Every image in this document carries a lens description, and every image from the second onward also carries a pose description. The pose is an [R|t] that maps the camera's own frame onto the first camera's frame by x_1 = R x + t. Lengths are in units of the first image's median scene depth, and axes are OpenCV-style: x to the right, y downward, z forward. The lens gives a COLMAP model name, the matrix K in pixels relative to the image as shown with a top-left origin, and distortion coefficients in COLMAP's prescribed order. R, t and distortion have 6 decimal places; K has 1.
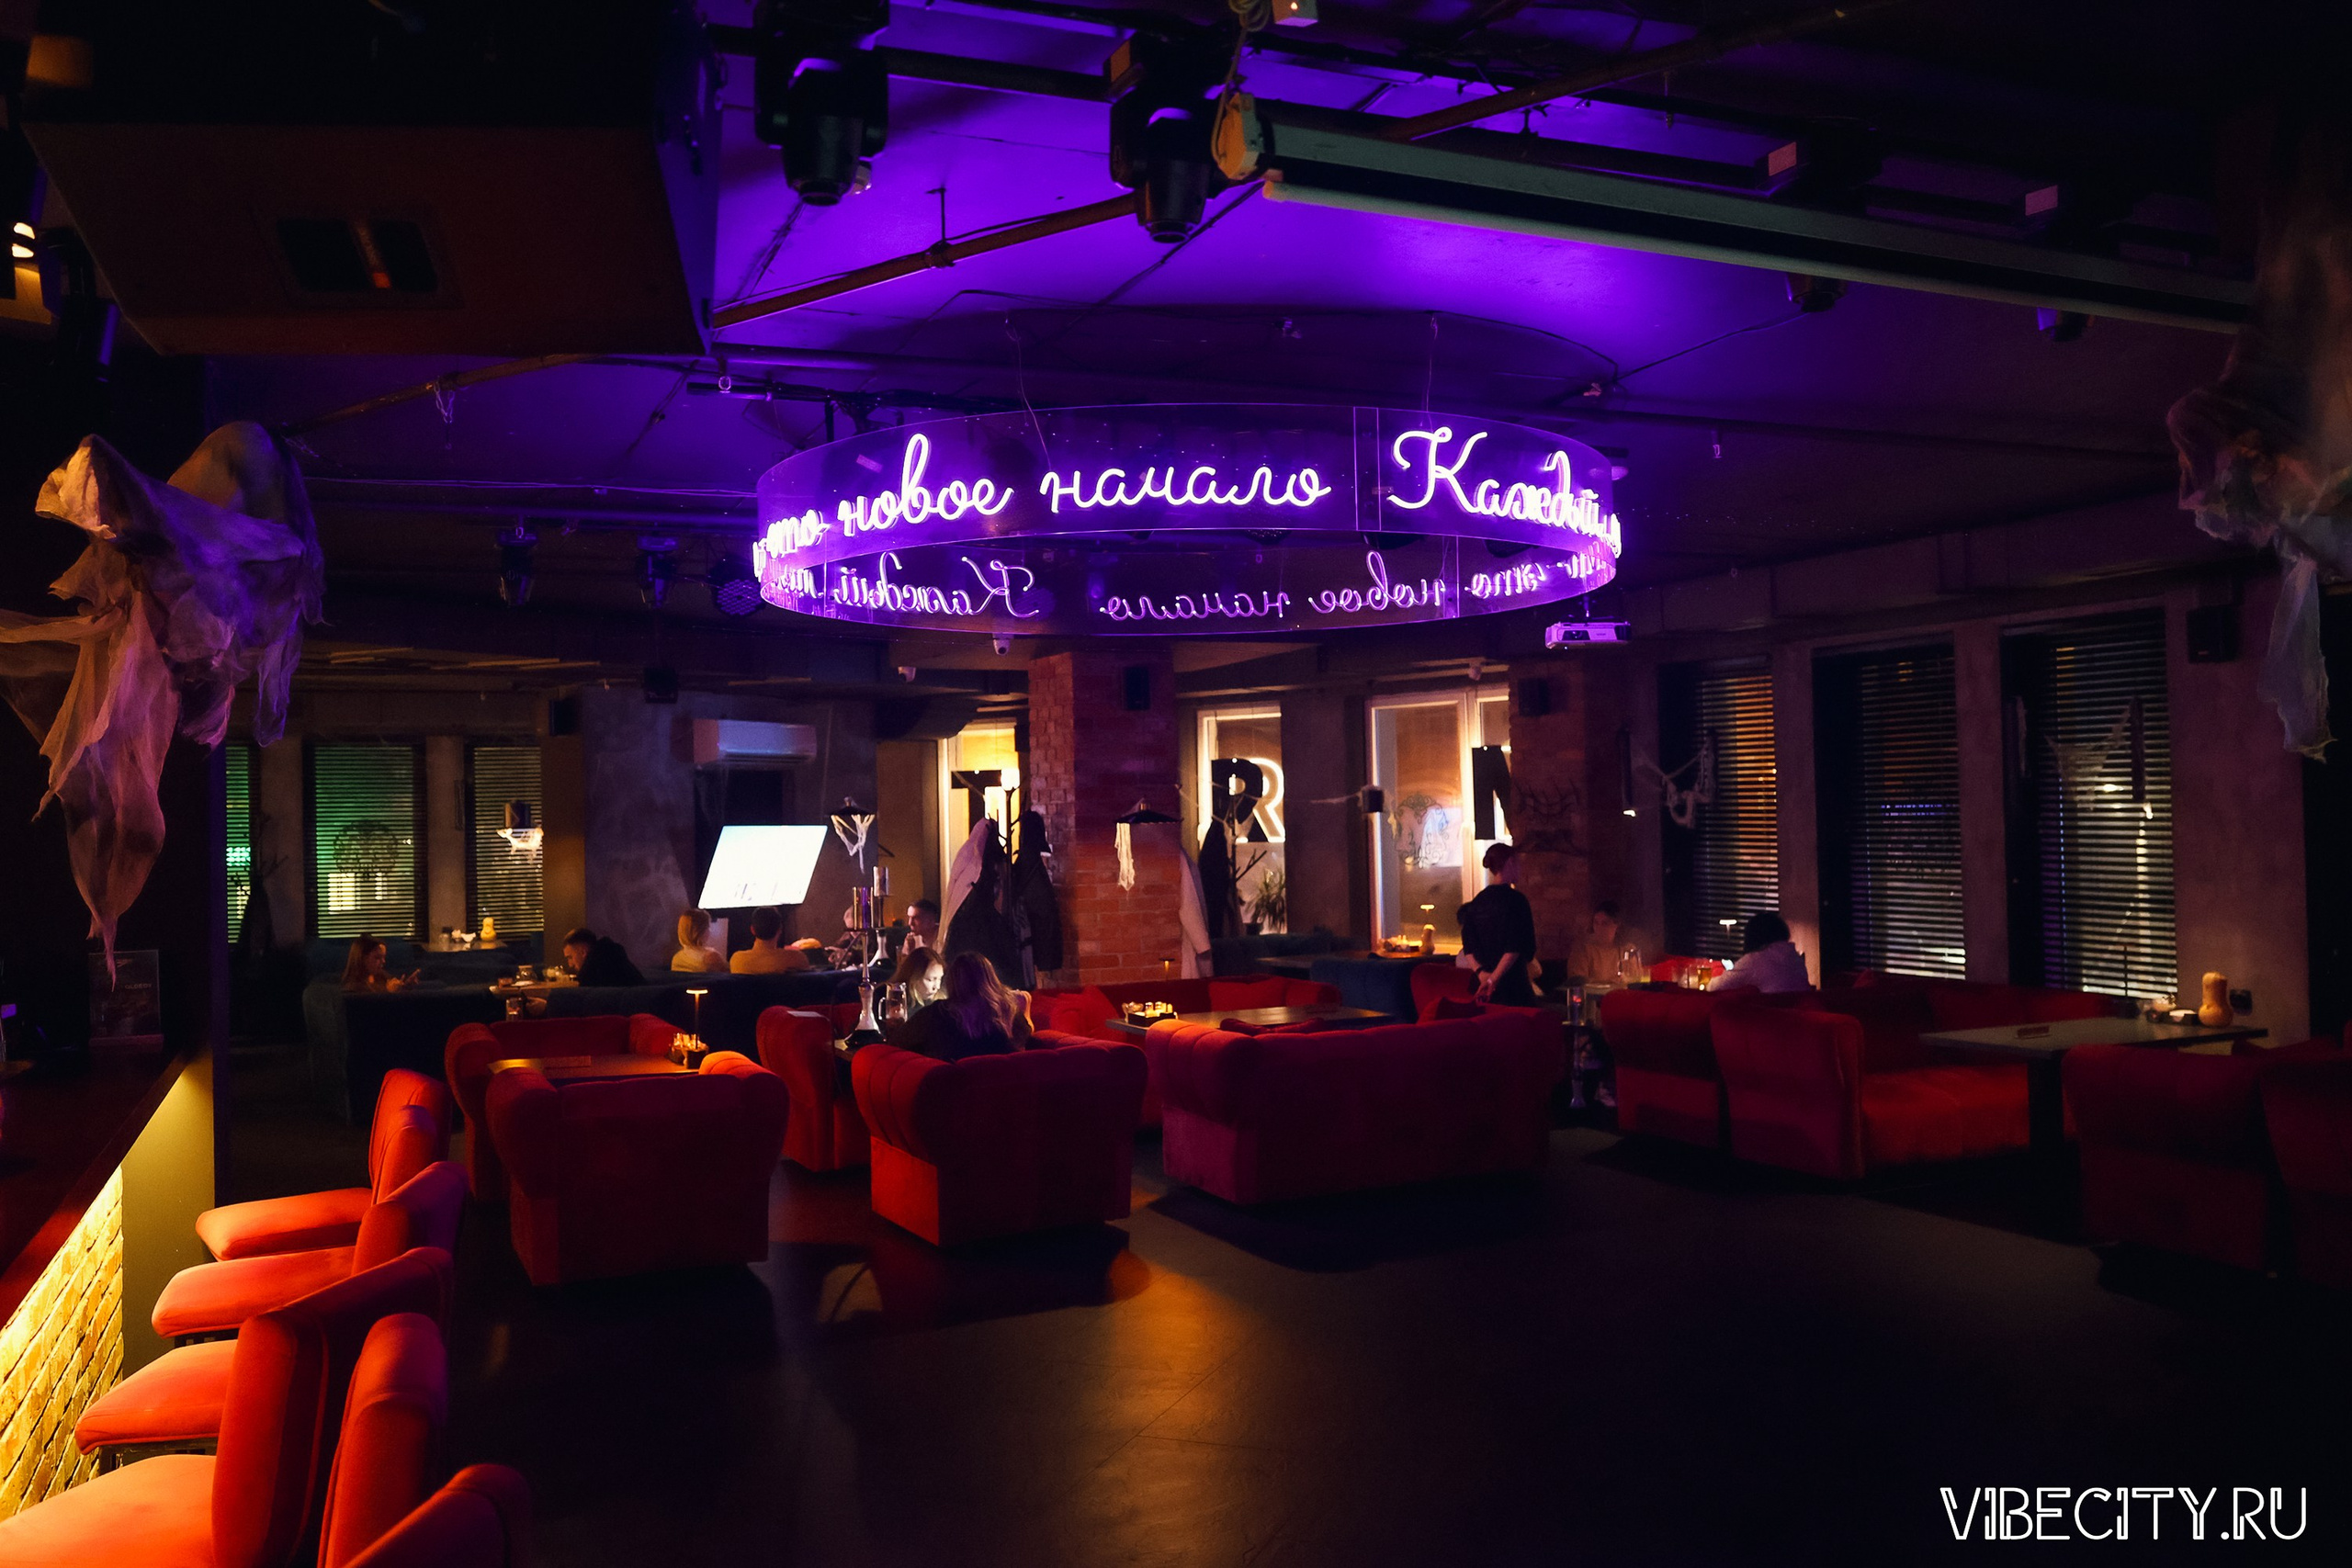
lens RADIAL K [[1919.5, 0, 1177.0], [0, 1919.5, 776.6], [0, 0, 1]] dist [-0.000089, 0.002949]
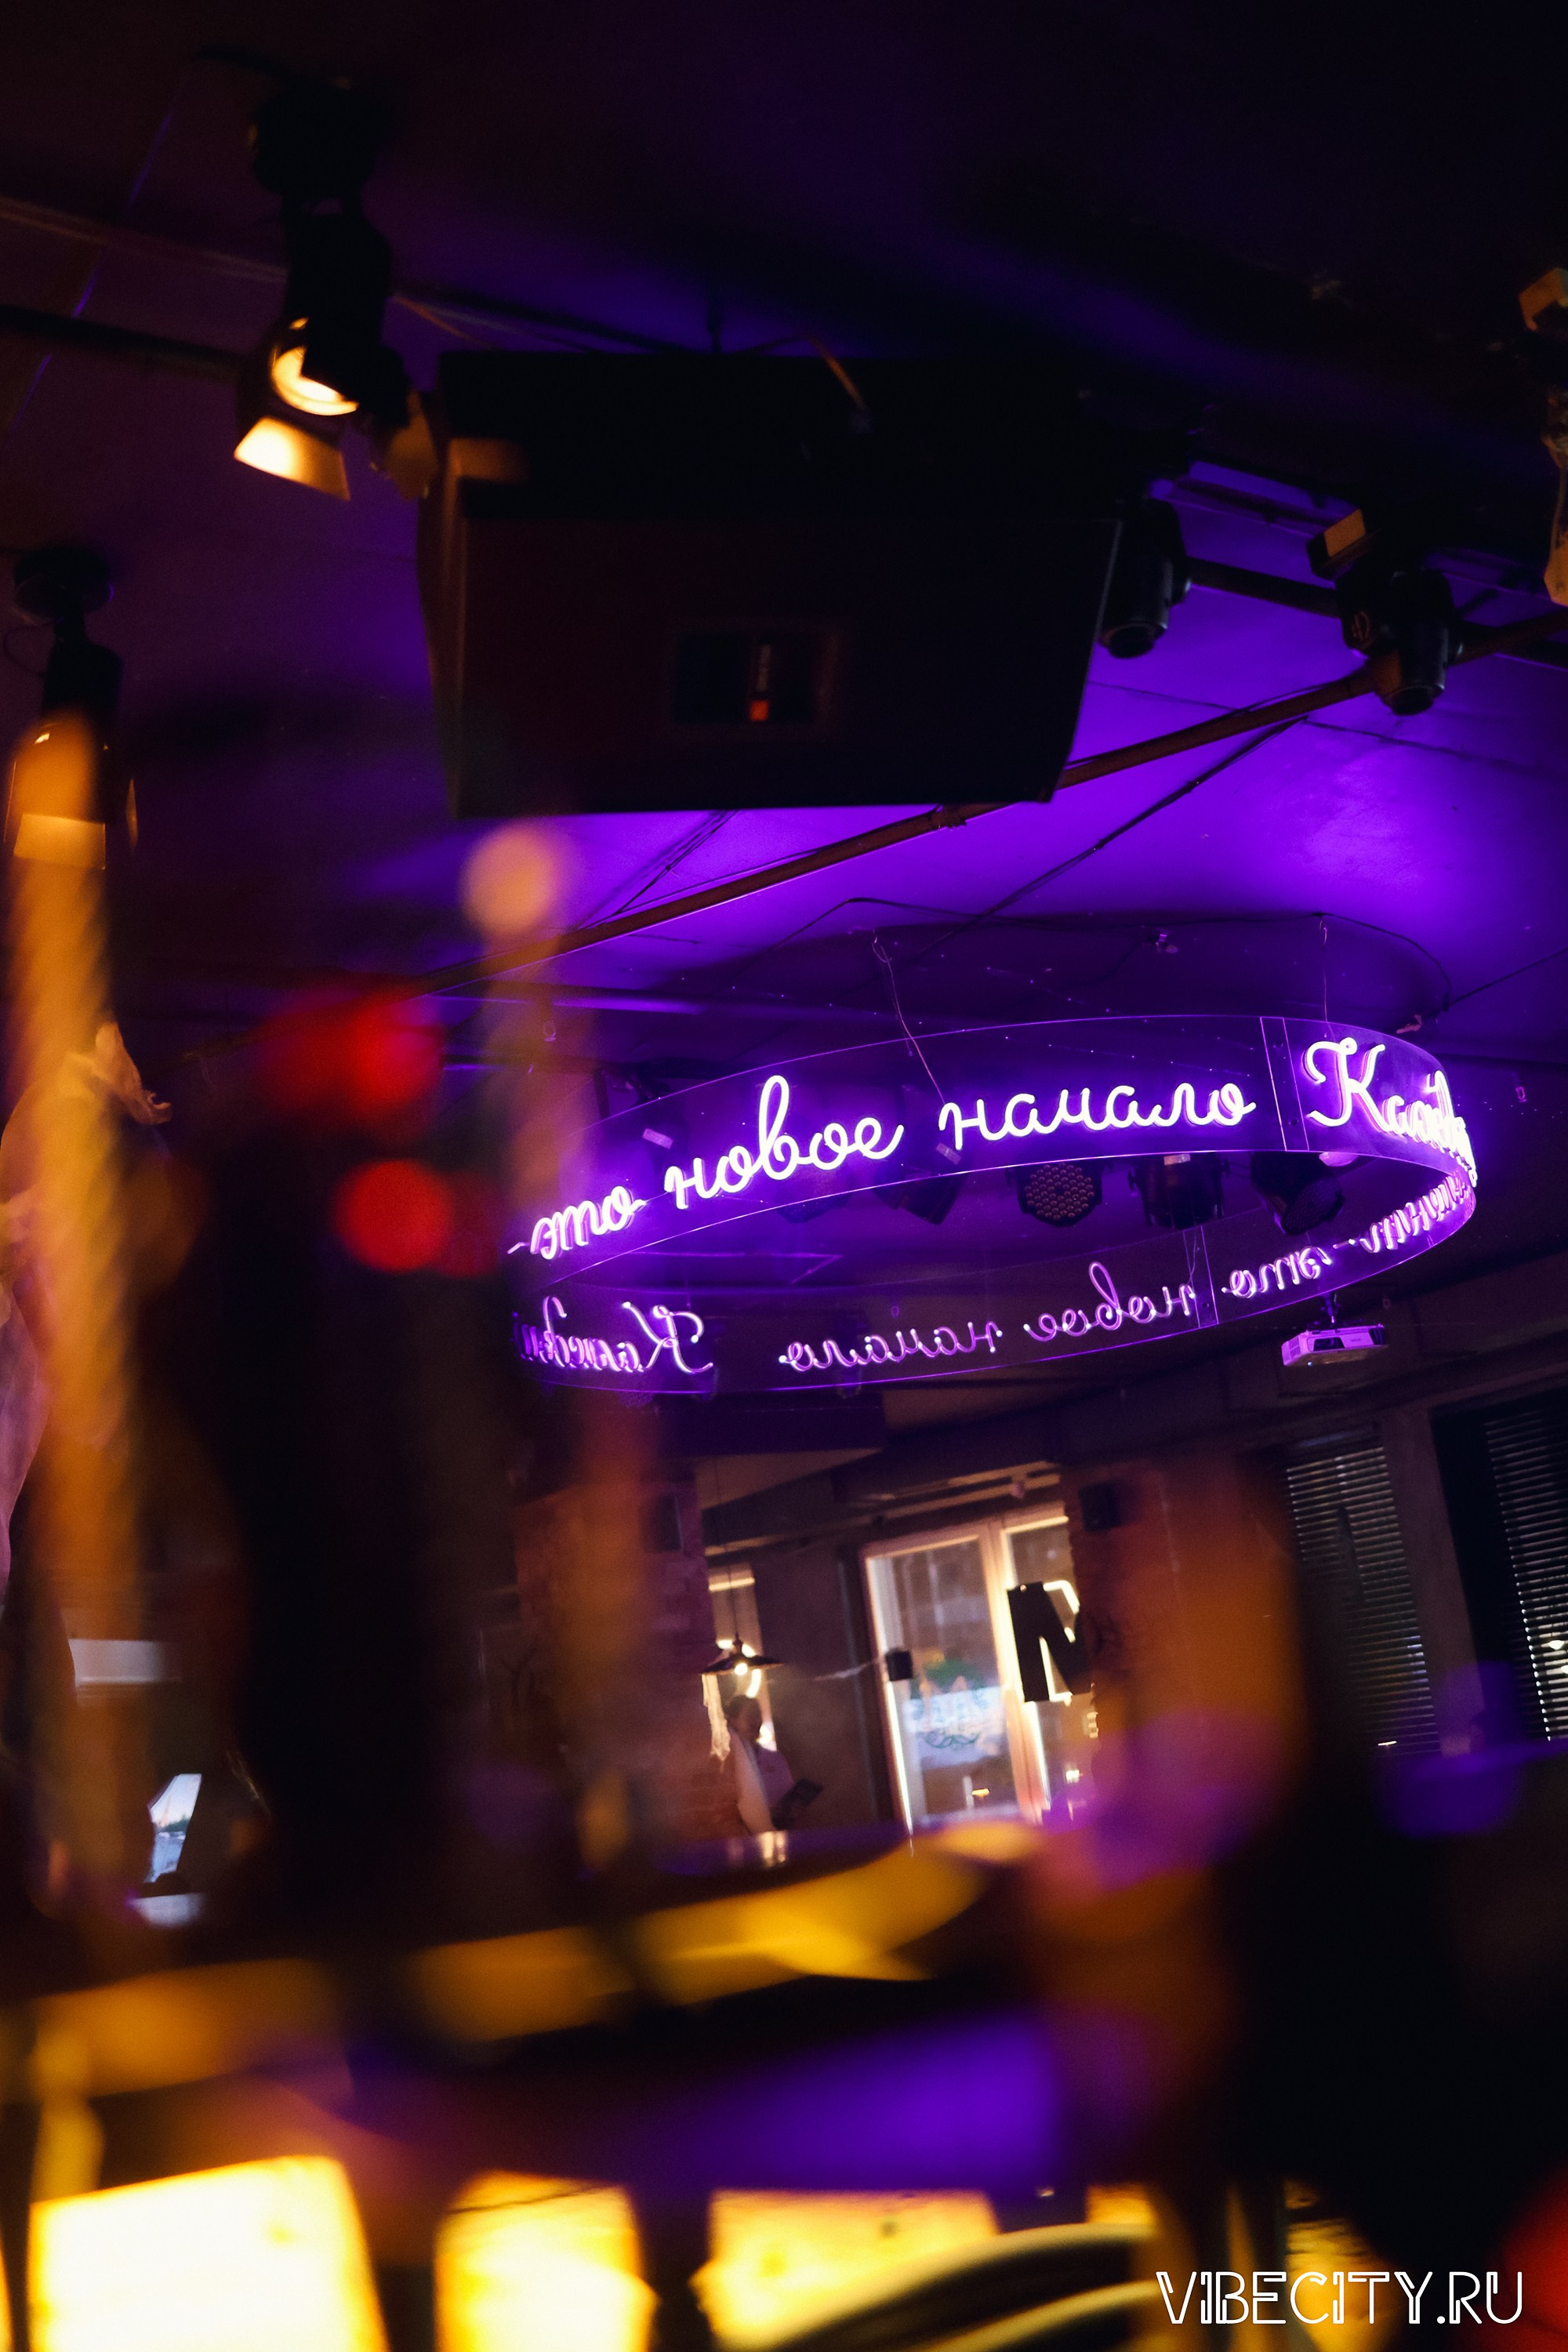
lens RADIAL K [[2395.8, 0, 785.6], [0, 2395.8, 1185.5], [0, 0, 1]] dist [-0.047854, 0.000000]
pose [[0.980377, -0.065495, 0.185932, -0.312918], [0.107441, 0.968319, -0.225422, 0.101411], [-0.165277, 0.240975, 0.956355, 0.000034]]
